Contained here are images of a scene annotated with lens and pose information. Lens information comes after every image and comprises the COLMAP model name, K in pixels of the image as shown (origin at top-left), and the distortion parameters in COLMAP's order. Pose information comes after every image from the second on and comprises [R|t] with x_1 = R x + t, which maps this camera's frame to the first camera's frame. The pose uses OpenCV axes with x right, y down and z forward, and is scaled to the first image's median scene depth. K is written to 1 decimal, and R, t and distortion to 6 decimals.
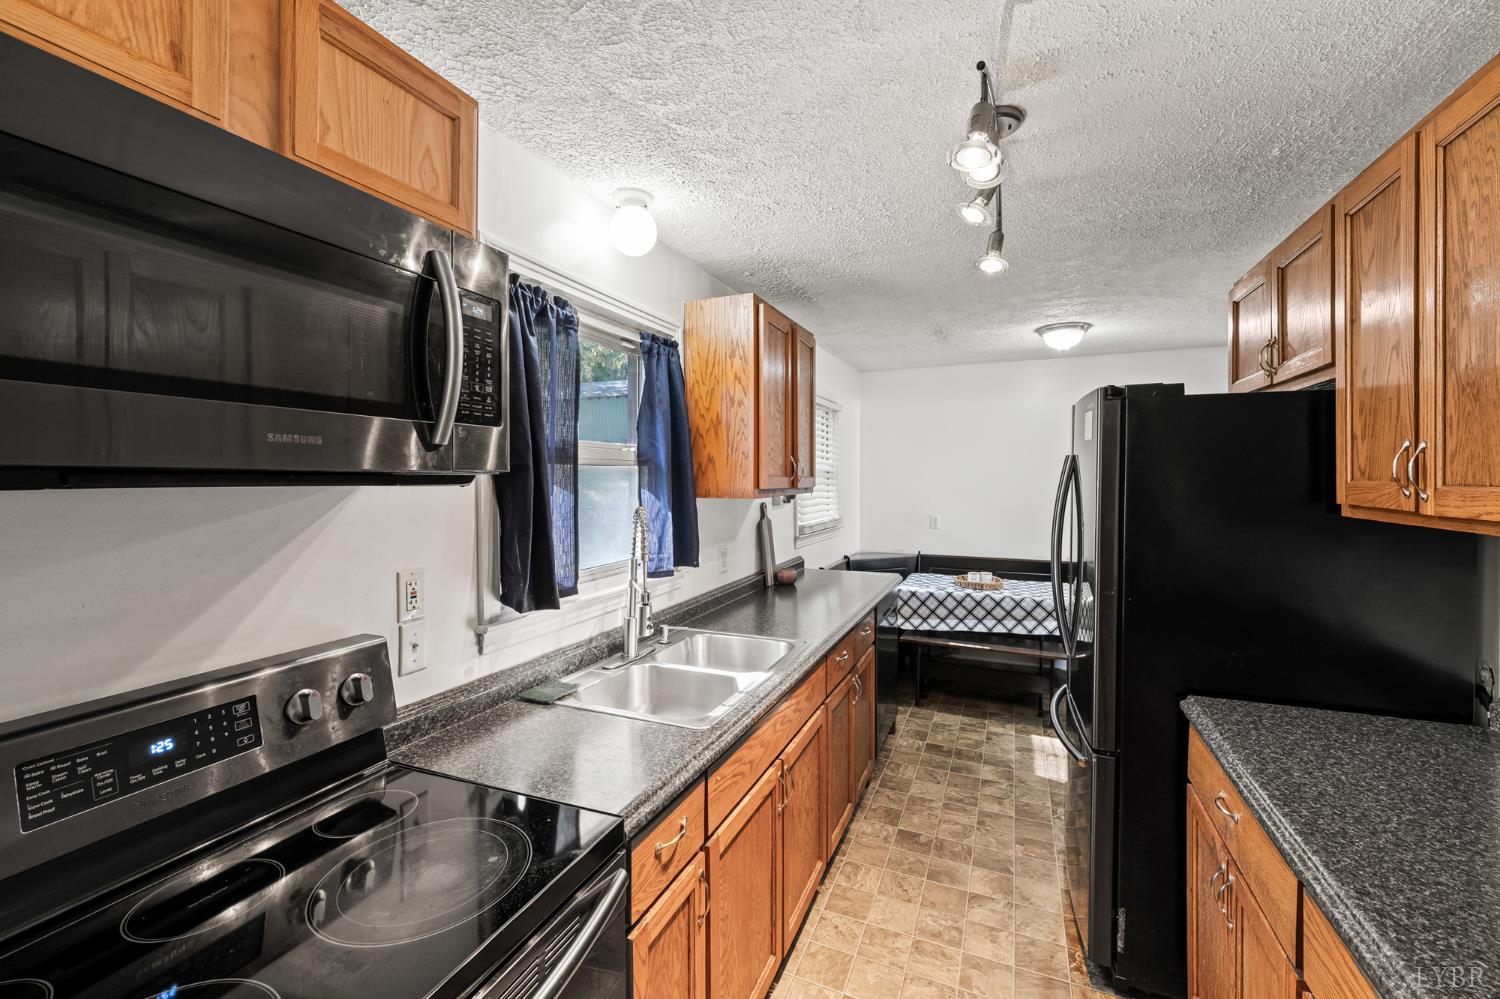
lens RADIAL K [[609.3, 0, 750.0], [0, 609.3, 499.5], [0, 0, 1]] dist [-0.000973, -0.000080]
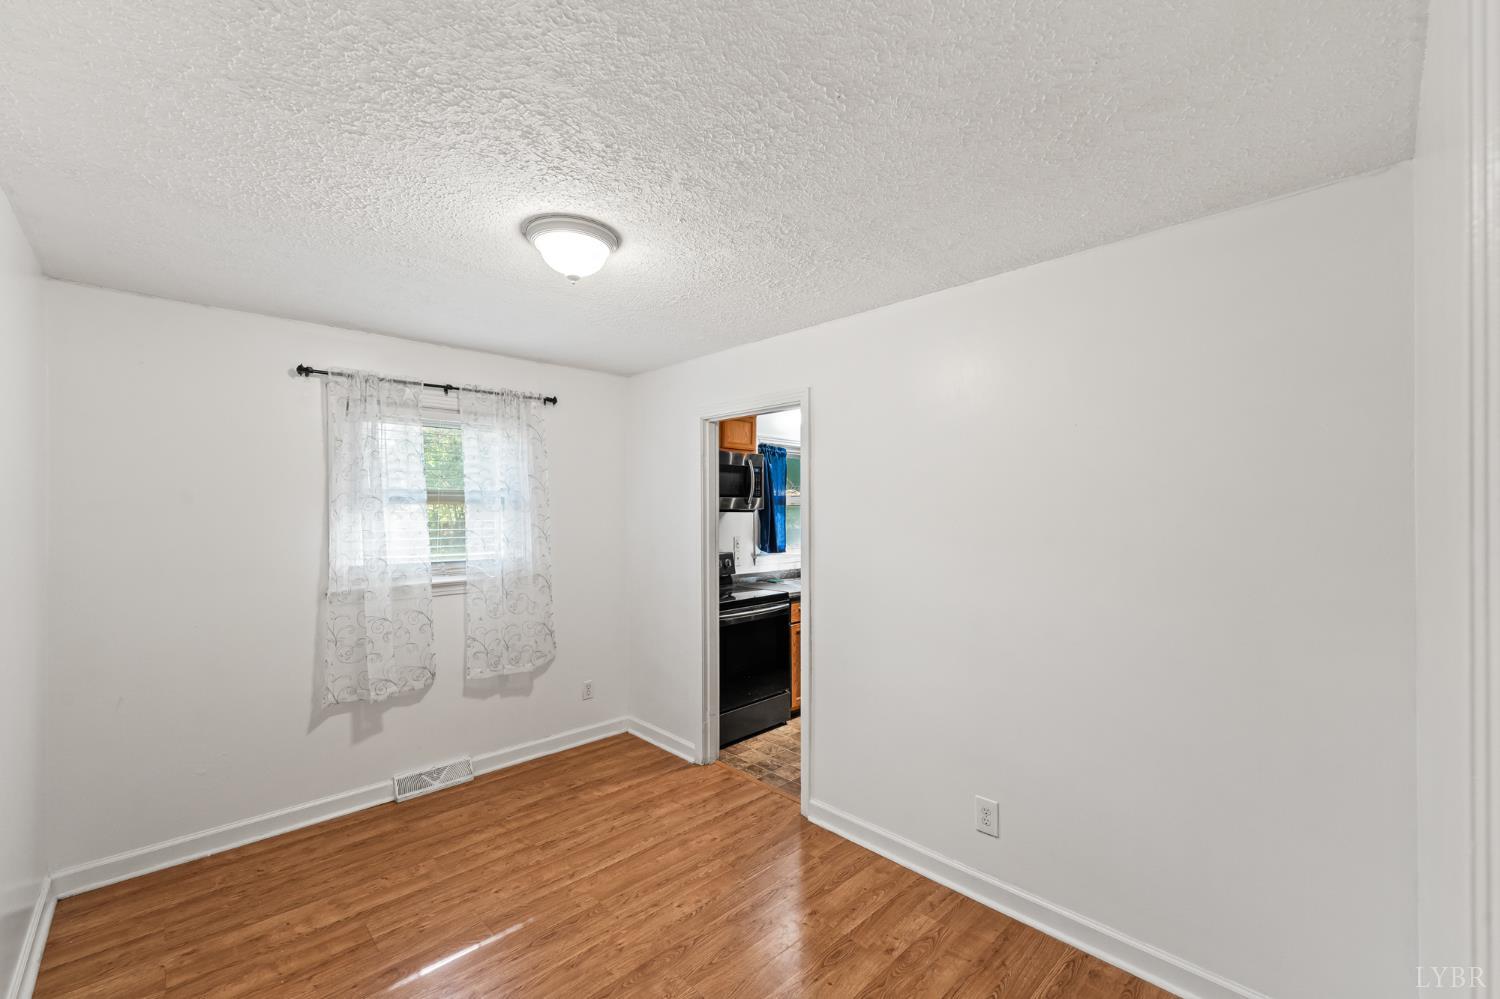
lens RADIAL K [[609.3, 0, 750.0], [0, 609.3, 499.5], [0, 0, 1]] dist [-0.000973, -0.000080]
pose [[0.925034, -0.006895, -0.379823, 0.815450], [-0.006509, 0.999401, -0.033993, 0.018069], [0.379830, 0.033916, 0.924435, -2.142183]]
